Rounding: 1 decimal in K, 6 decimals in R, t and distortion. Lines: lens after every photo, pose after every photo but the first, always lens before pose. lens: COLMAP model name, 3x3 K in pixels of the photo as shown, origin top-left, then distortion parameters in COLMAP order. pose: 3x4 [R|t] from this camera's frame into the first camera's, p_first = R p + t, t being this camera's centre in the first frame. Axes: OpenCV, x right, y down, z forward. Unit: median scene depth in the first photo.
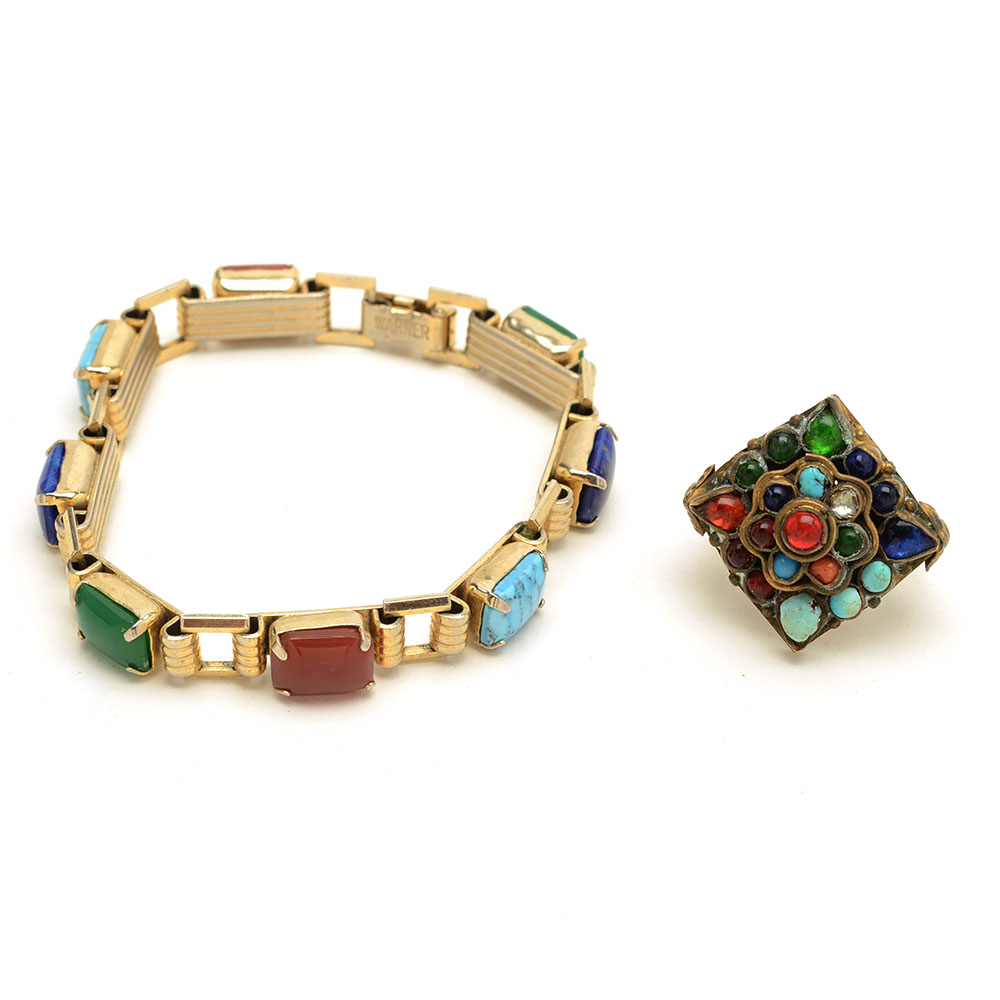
lens RADIAL K [[4379.5, 0, 500.0], [0, 4379.5, 500.0], [0, 0, 1]] dist [0.141739, 9.590099]
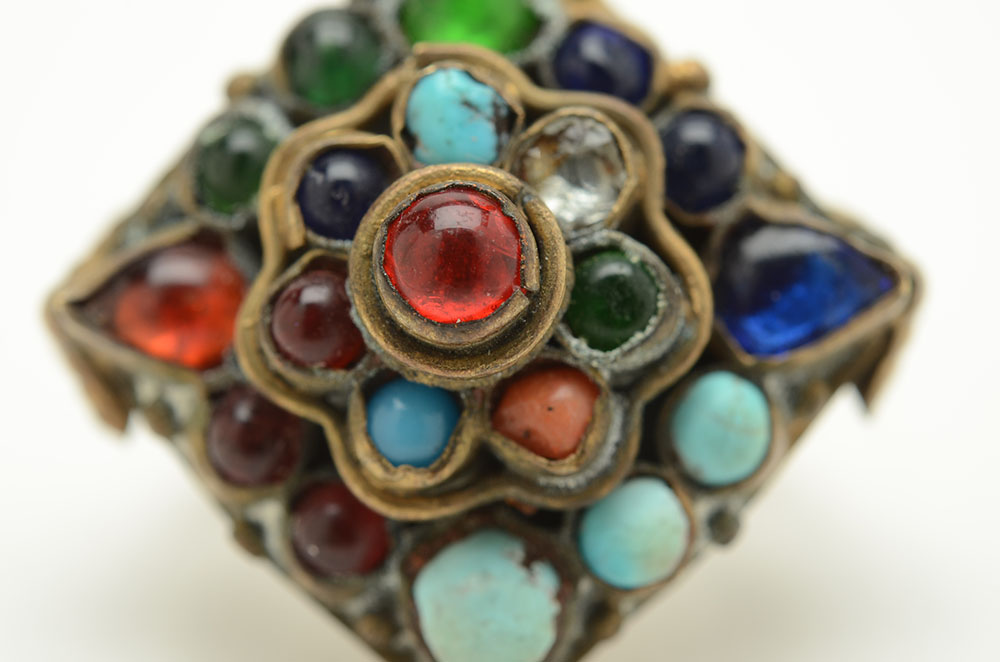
lens RADIAL K [[3561.1, 0, 500.0], [0, 3561.1, 331.0], [0, 0, 1]] dist [-0.081243, 0.094812]
pose [[0.981036, -0.144530, 0.129152, 0.041535], [0.171045, 0.958970, -0.226098, 0.062778], [-0.091175, 0.243901, 0.965505, 0.770515]]
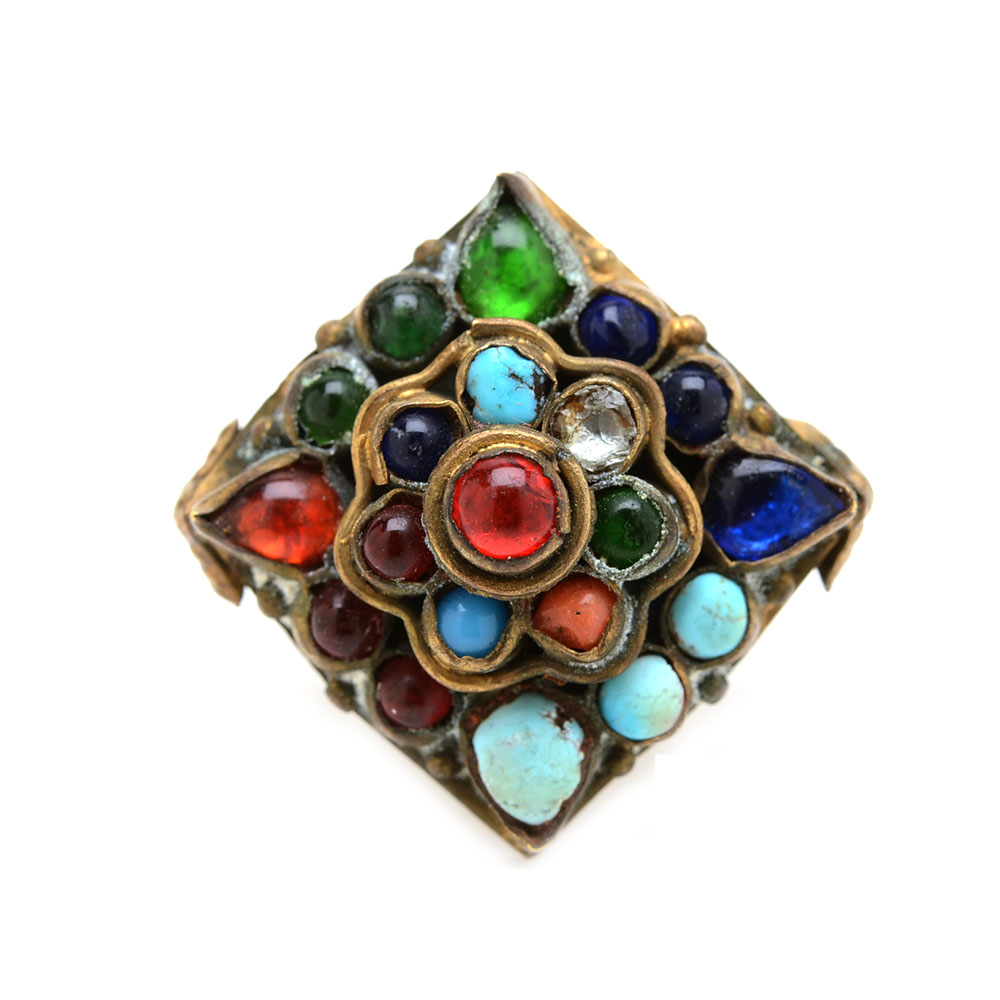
lens RADIAL K [[4379.5, 0, 500.0], [0, 4379.5, 500.0], [0, 0, 1]] dist [0.141739, 9.590099]
pose [[0.980242, -0.161053, 0.114838, 0.026389], [0.173184, 0.979289, -0.104884, 0.044277], [-0.095568, 0.122700, 0.987832, 0.628325]]
